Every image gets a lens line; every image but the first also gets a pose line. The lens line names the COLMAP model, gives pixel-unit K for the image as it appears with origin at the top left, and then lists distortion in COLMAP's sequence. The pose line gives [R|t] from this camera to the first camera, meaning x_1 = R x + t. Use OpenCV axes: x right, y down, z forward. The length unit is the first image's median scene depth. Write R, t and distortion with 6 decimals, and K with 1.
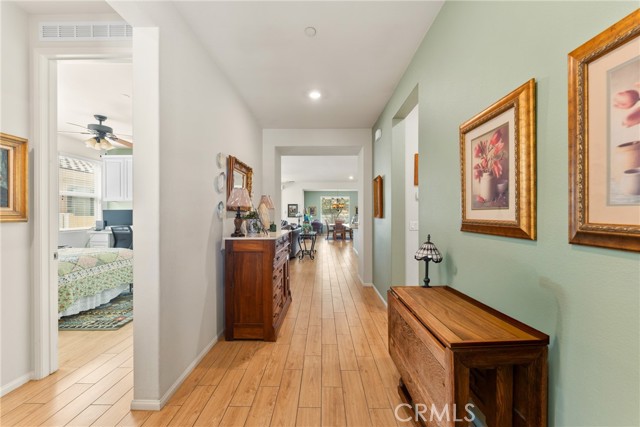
lens RADIAL K [[257.0, 0, 320.1], [0, 257.0, 216.9], [0, 0, 1]] dist [-0.007254, 0.000187]
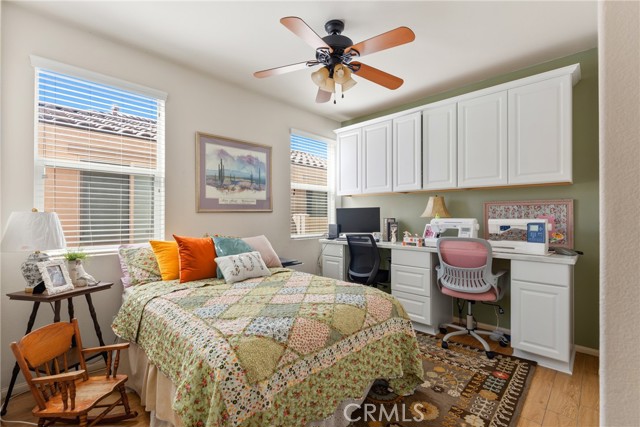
lens RADIAL K [[286.1, 0, 320.7], [0, 286.1, 215.5], [0, 0, 1]] dist [0.000397, 0.000021]
pose [[0.729172, -0.001100, -0.684330, -0.400169], [-0.001681, 0.999993, -0.003398, -0.006151], [0.684328, 0.003628, 0.729165, 0.462630]]
